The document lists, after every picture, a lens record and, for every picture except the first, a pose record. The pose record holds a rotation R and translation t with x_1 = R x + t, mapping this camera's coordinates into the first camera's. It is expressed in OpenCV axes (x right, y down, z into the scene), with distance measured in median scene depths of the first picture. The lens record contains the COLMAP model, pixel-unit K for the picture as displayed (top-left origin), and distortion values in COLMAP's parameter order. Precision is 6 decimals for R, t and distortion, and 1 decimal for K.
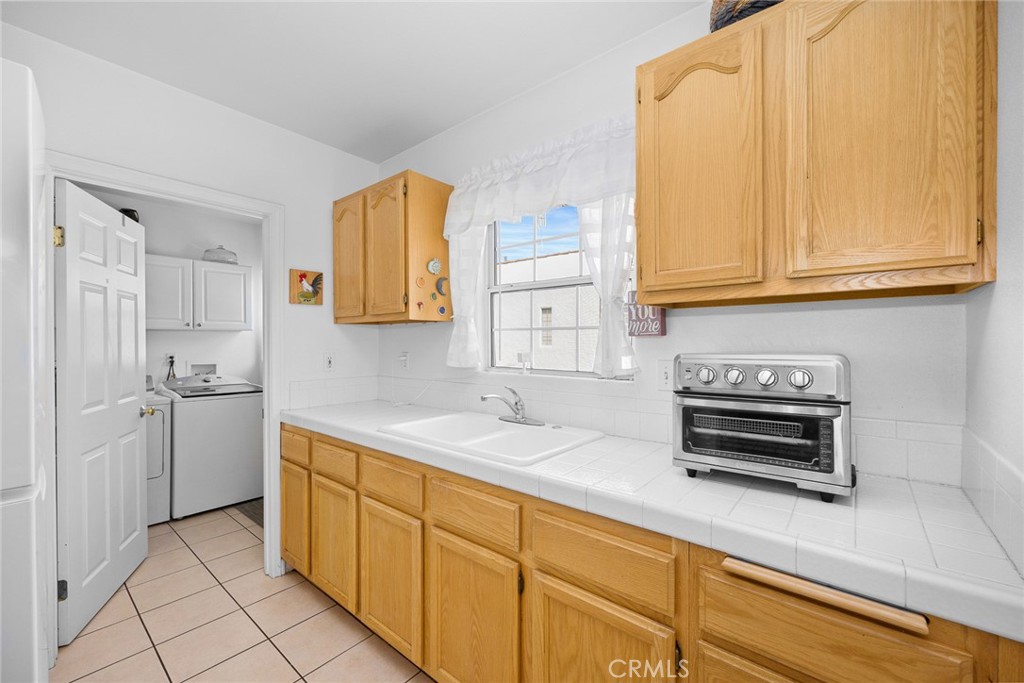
lens RADIAL K [[412.8, 0, 512.7], [0, 412.8, 343.0], [0, 0, 1]] dist [0.000909, 0.000378]
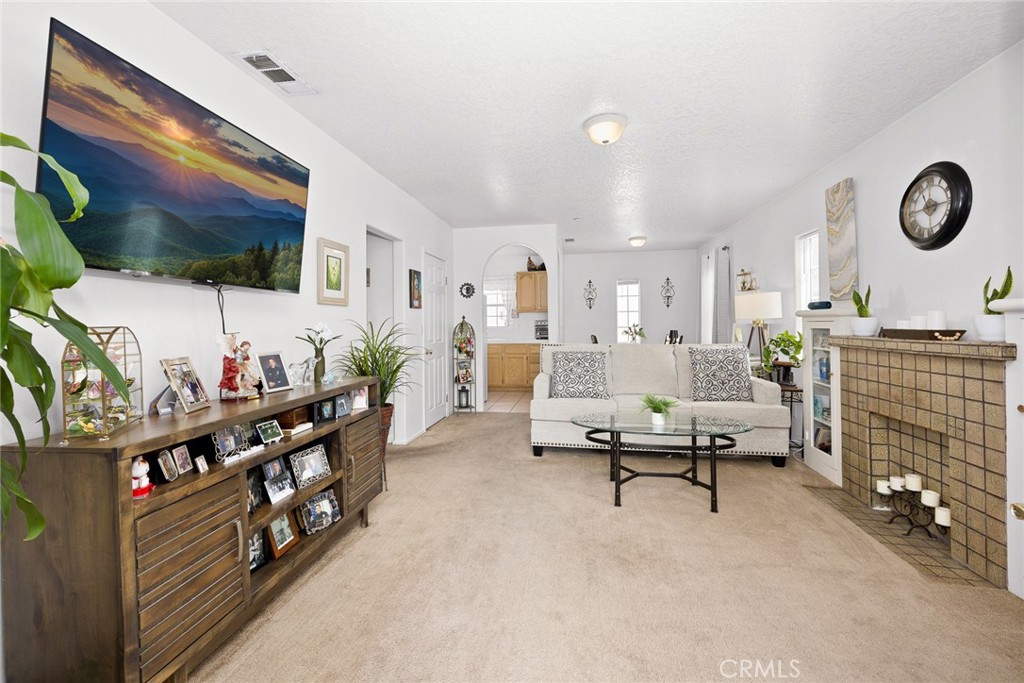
lens RADIAL K [[439.1, 0, 513.7], [0, 439.1, 323.2], [0, 0, 1]] dist [0.003500, 0.000658]
pose [[0.859716, -0.008489, 0.510701, -2.037289], [0.014350, 0.999869, -0.007537, 0.073136], [-0.510570, 0.013808, 0.859725, -3.018262]]
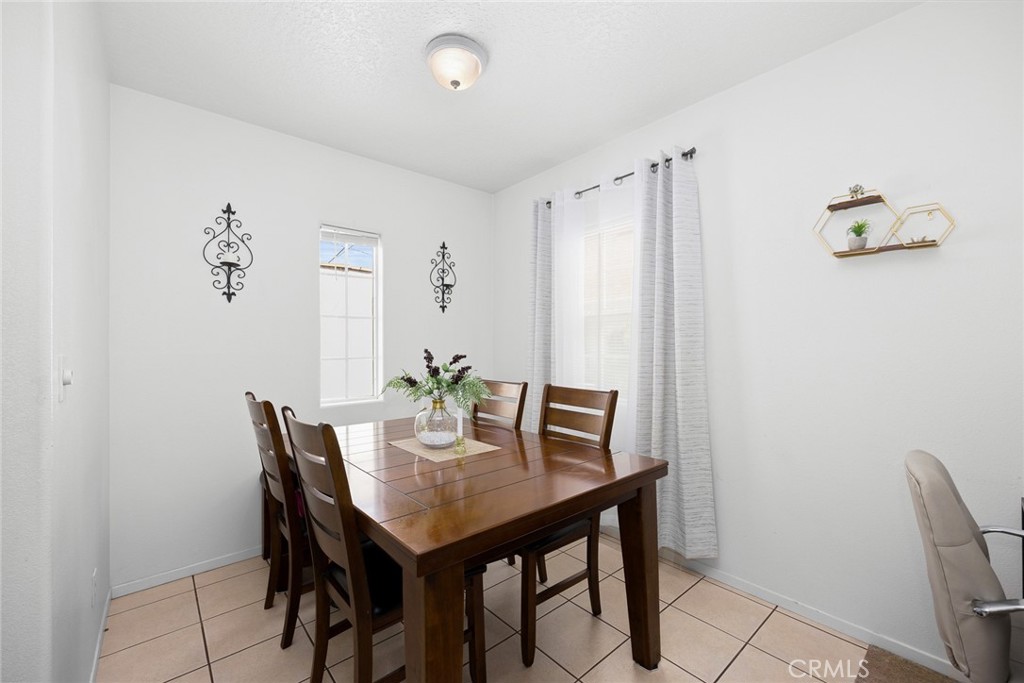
lens RADIAL K [[412.8, 0, 512.7], [0, 412.8, 343.0], [0, 0, 1]] dist [0.000909, 0.000378]
pose [[0.167882, 0.002328, 0.985804, -0.209345], [0.008068, 0.999960, -0.003735, 0.046697], [-0.985774, 0.008581, 0.167857, -0.680735]]
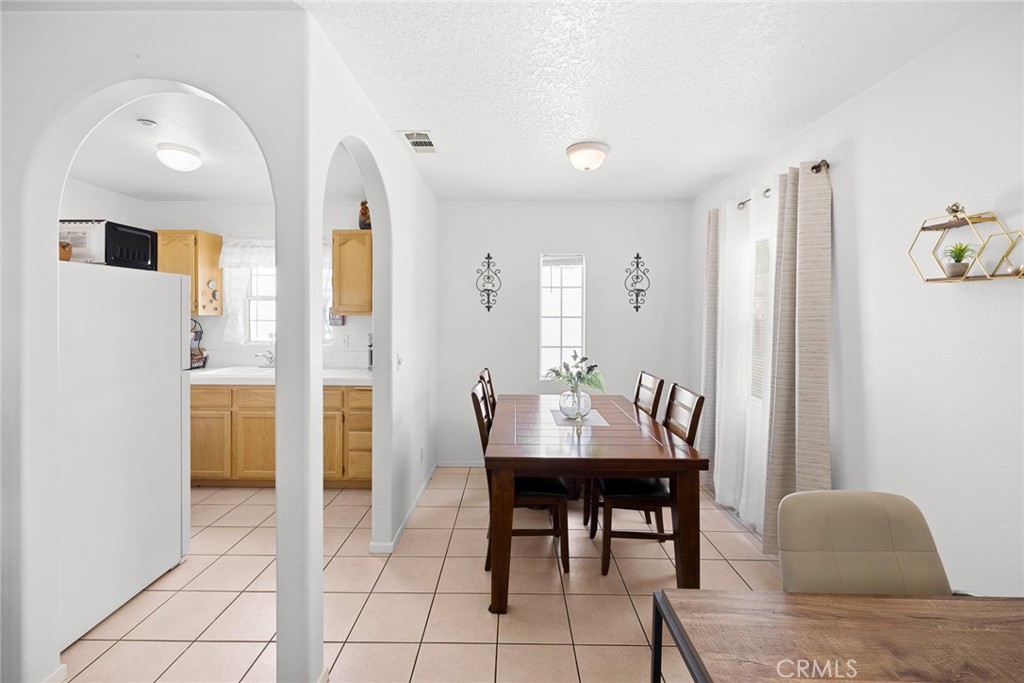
lens RADIAL K [[424.8, 0, 511.5], [0, 424.8, 316.0], [0, 0, 1]] dist [-0.000158, 0.000133]
pose [[0.777652, 0.000694, 0.628695, -0.386278], [-0.004875, 0.999976, 0.004927, -0.076453], [-0.628676, -0.006896, 0.777637, -1.369237]]
